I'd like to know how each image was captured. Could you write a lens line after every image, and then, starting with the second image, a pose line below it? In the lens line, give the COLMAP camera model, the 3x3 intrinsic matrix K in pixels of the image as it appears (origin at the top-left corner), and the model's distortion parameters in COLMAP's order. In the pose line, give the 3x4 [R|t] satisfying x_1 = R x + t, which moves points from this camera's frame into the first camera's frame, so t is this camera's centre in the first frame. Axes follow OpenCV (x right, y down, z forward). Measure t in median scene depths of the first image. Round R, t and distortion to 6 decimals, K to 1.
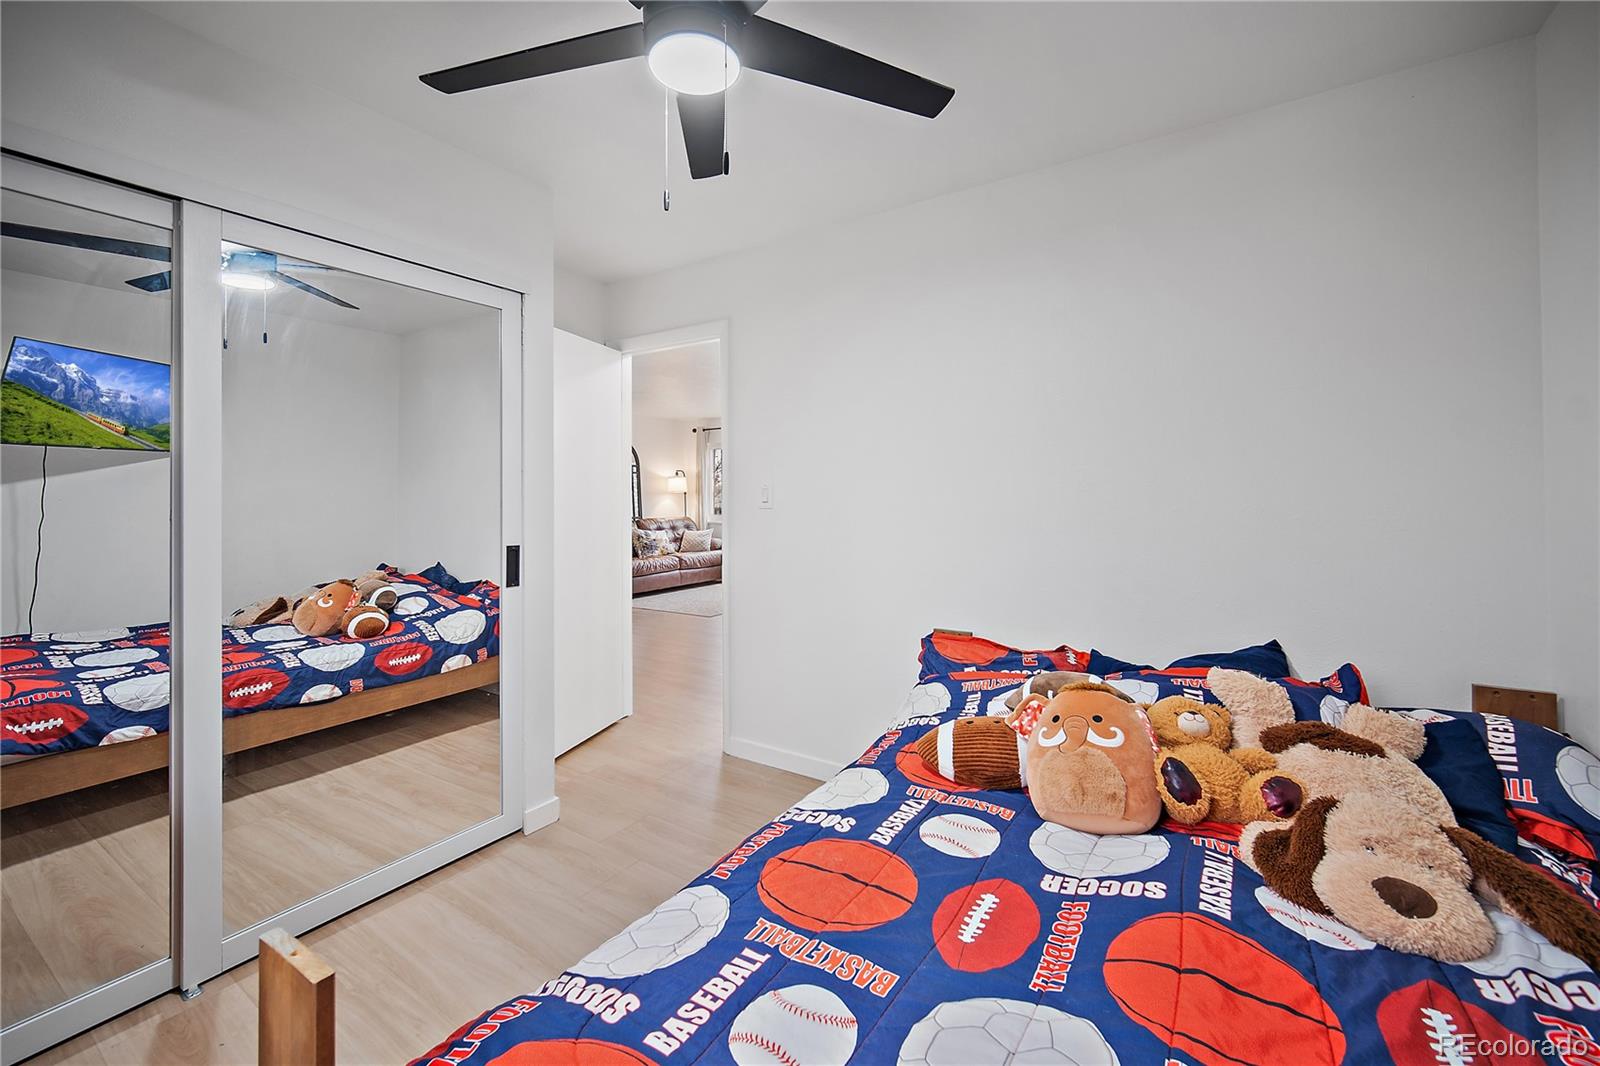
lens RADIAL K [[649.6, 0, 815.9], [0, 649.6, 510.0], [0, 0, 1]] dist [-0.001275, -0.000636]
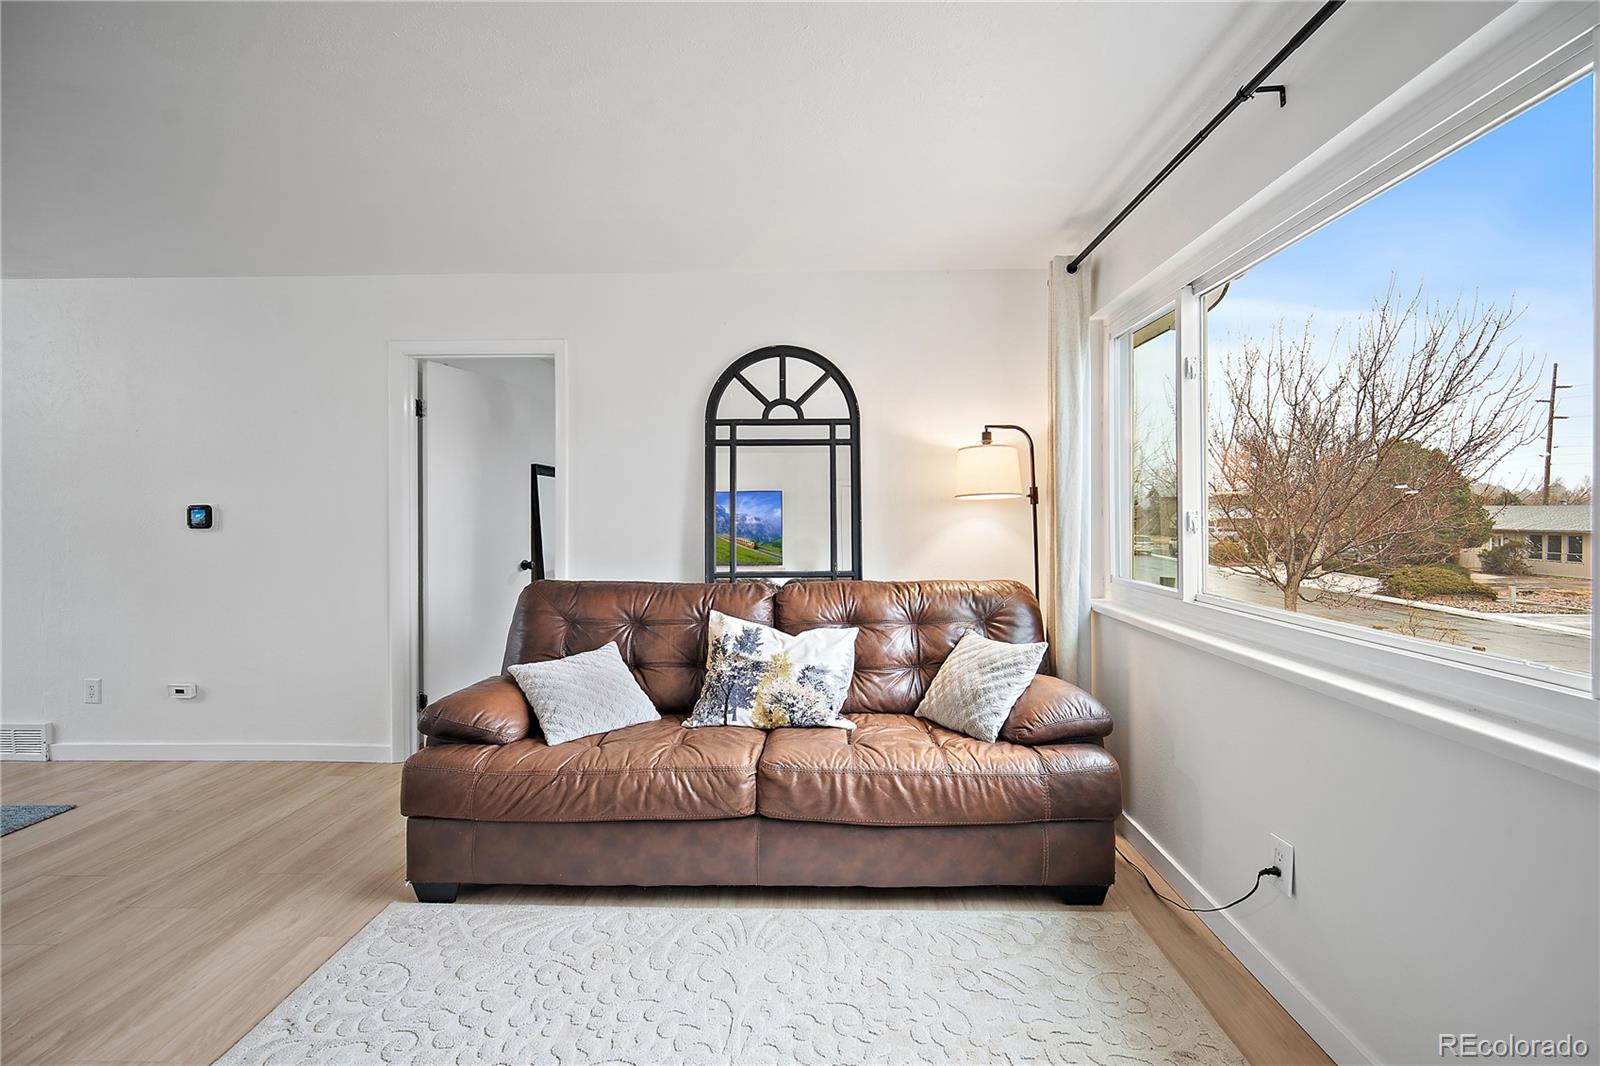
lens RADIAL K [[649.6, 0, 815.9], [0, 649.6, 510.0], [0, 0, 1]] dist [-0.001275, -0.000636]
pose [[0.521630, -0.008476, -0.853130, 0.005252], [-0.014003, 0.999731, -0.018494, -0.015618], [0.853057, 0.021593, 0.521371, 0.816492]]
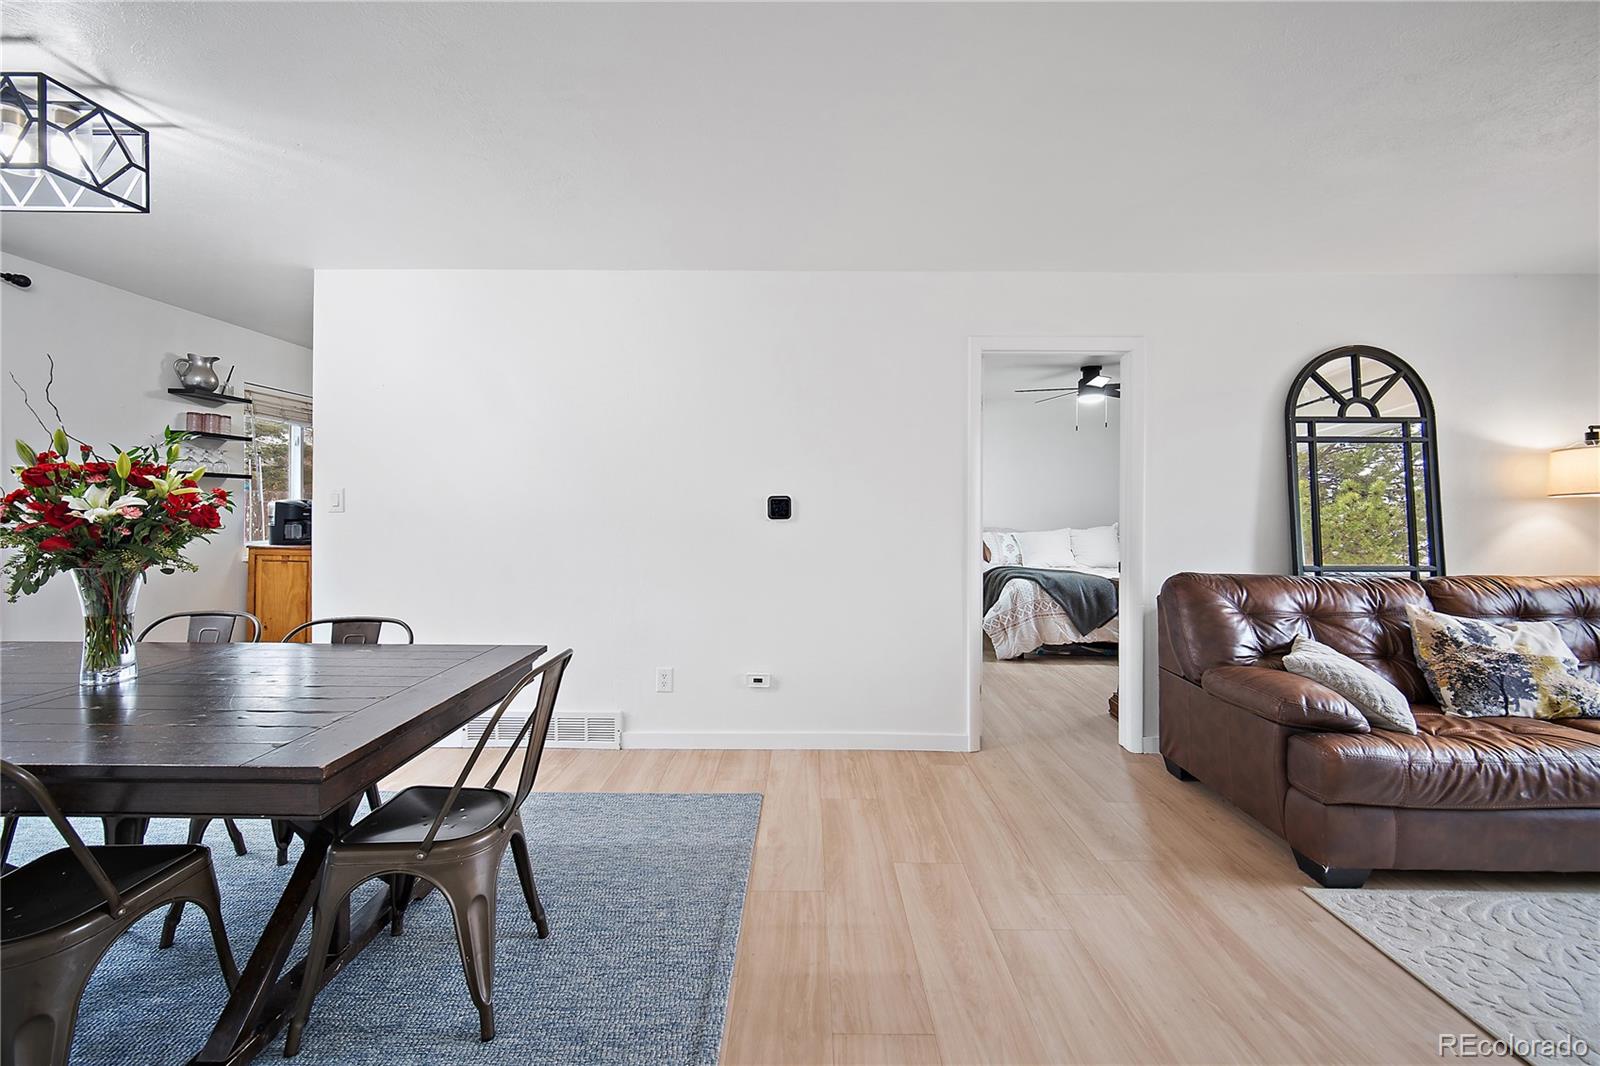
lens RADIAL K [[642.9, 0, 805.9], [0, 642.9, 506.2], [0, 0, 1]] dist [-0.001387, 0.000386]
pose [[0.534865, -0.000091, -0.844938, -0.163859], [-0.022637, 0.999639, -0.014438, -0.009812], [0.844634, 0.026849, 0.534670, 0.540677]]
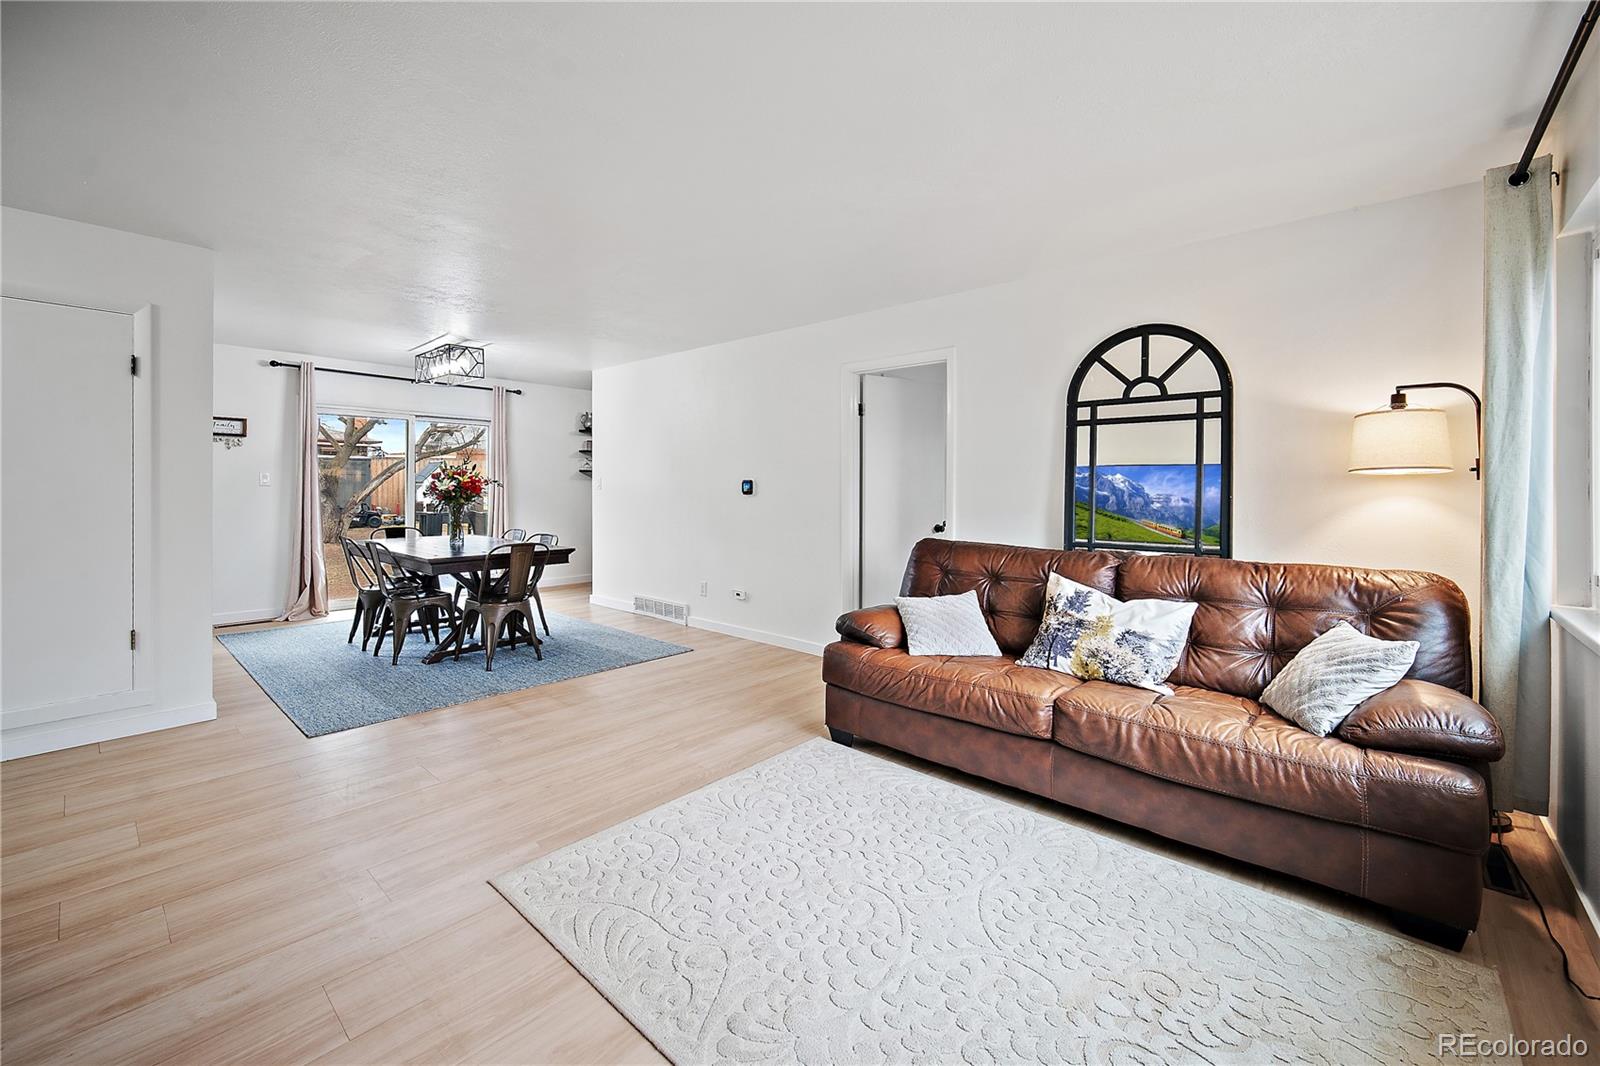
lens RADIAL K [[653.9, 0, 808.7], [0, 653.9, 486.0], [0, 0, 1]] dist [-0.001404, -0.000022]
pose [[-0.159773, -0.003841, -0.987146, 0.082971], [-0.027738, 0.999615, 0.000600, -0.016517], [0.986764, 0.027478, -0.159818, 0.858072]]
